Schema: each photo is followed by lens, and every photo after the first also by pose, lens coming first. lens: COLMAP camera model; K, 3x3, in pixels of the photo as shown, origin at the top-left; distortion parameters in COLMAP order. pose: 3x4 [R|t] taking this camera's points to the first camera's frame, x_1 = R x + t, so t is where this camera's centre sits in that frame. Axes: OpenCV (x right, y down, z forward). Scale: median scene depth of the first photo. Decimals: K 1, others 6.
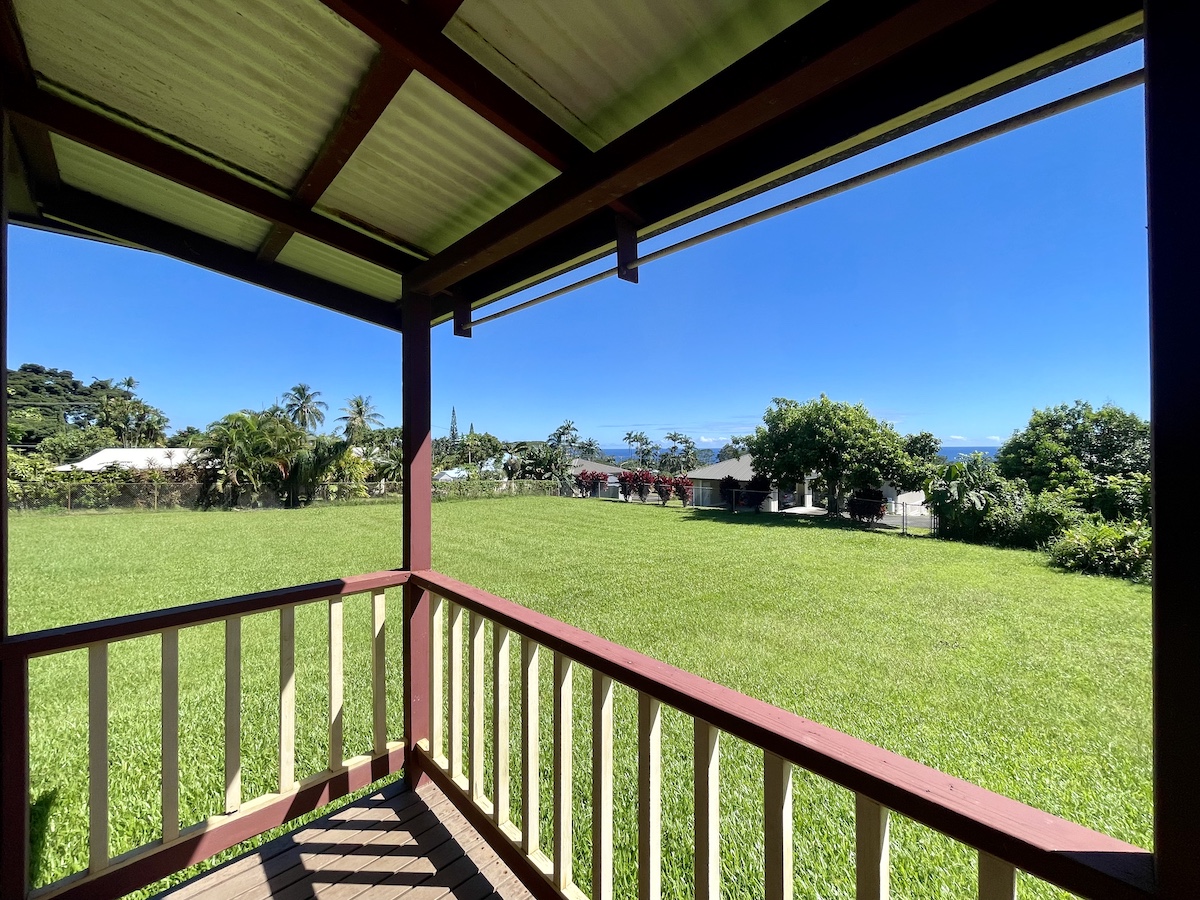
lens RADIAL K [[485.2, 0, 599.9], [0, 485.2, 445.2], [0, 0, 1]] dist [0.000020, -0.000274]
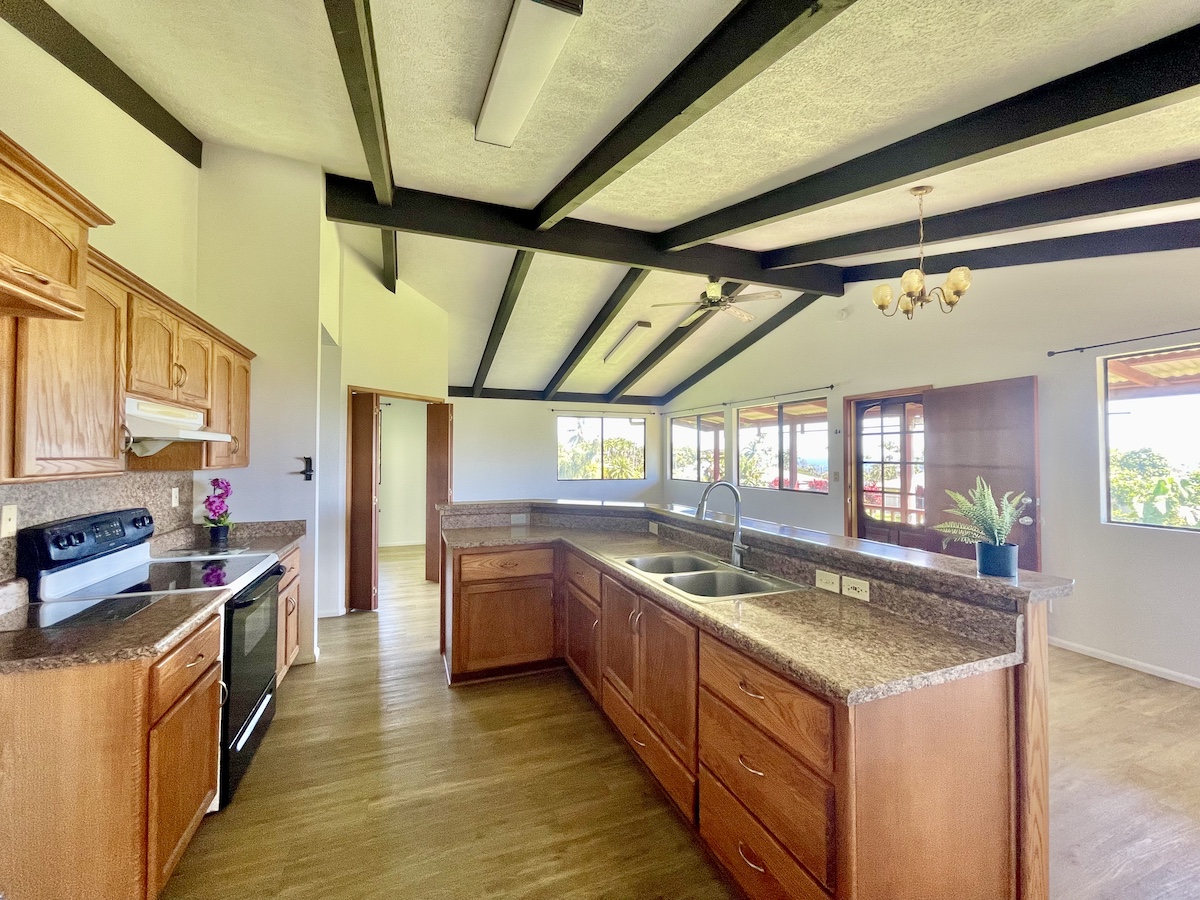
lens RADIAL K [[485.2, 0, 600.6], [0, 485.2, 444.0], [0, 0, 1]] dist [0.000020, -0.000274]
pose [[0.924579, -0.001495, -0.380986, 0.025299], [-0.005249, 0.999847, -0.016660, -0.007042], [0.380953, 0.017404, 0.924431, -0.263592]]
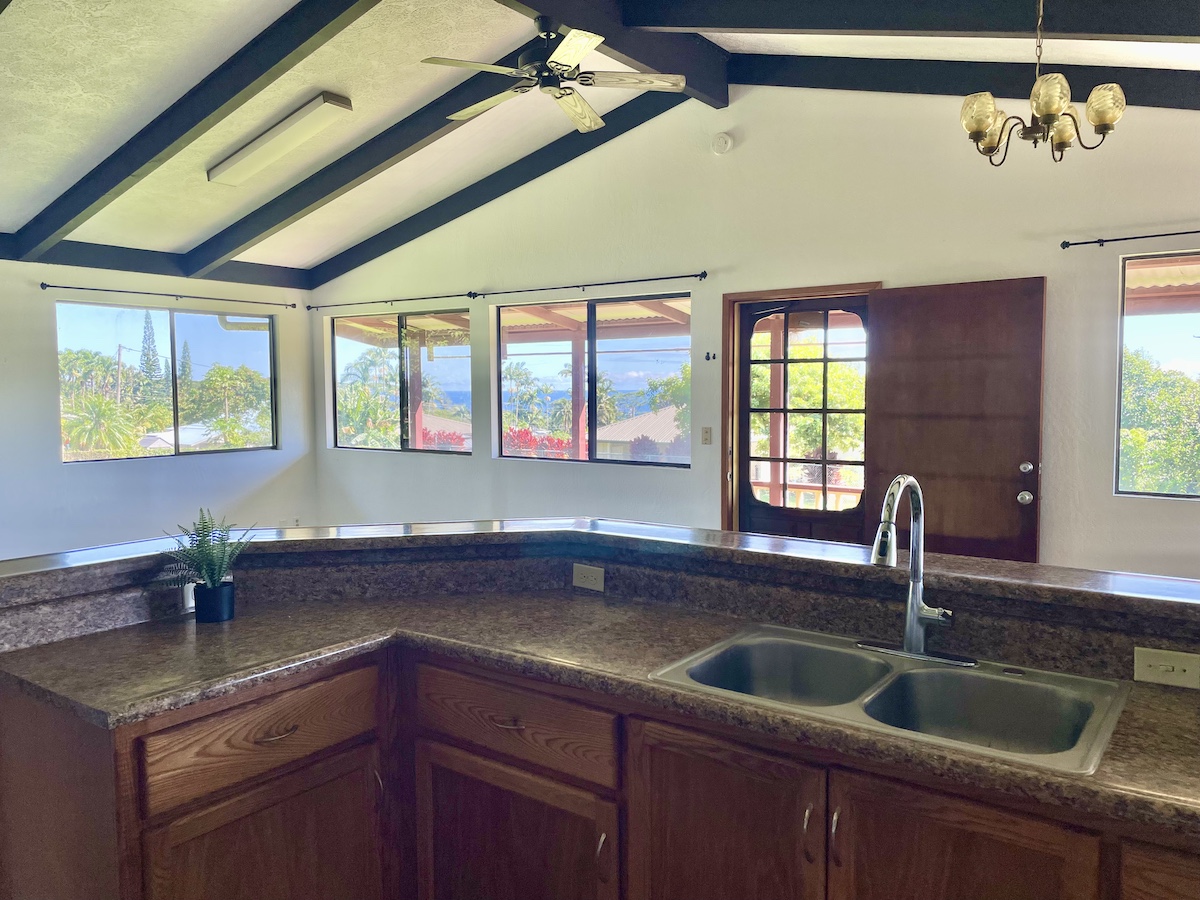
lens RADIAL K [[898.7, 0, 602.1], [0, 898.7, 447.7], [0, 0, 1]] dist [0.036837, -0.037351]
pose [[0.984231, -0.009338, 0.176641, -0.017635], [-0.003069, 0.997554, 0.069834, -0.008975], [-0.176862, -0.069275, 0.981795, -0.245466]]
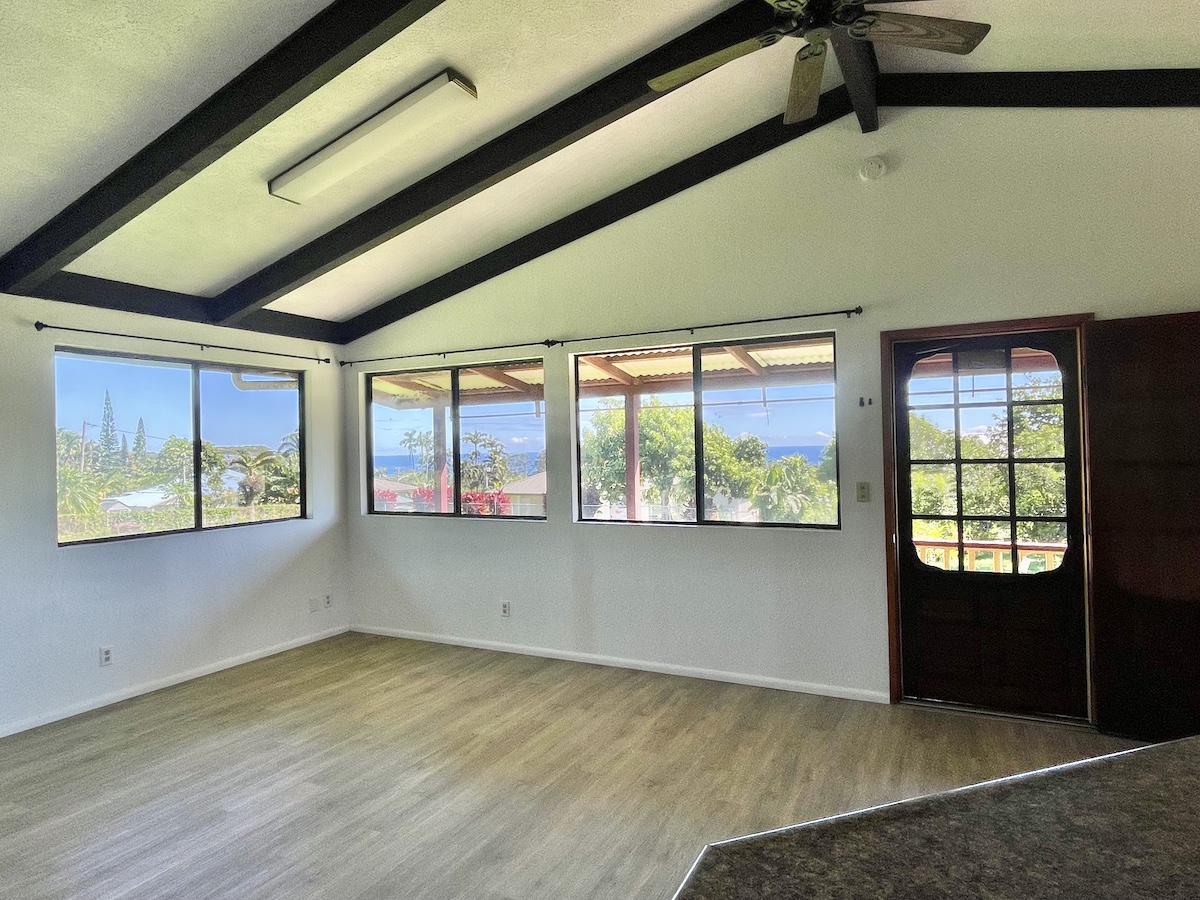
lens RADIAL K [[703.8, 0, 597.4], [0, 703.8, 442.8], [0, 0, 1]] dist [-0.016333, 0.009178]
pose [[0.946755, -0.012638, 0.321707, -0.050655], [0.015409, 0.999863, -0.006070, -0.007399], [-0.321586, 0.010704, 0.946820, -0.171207]]
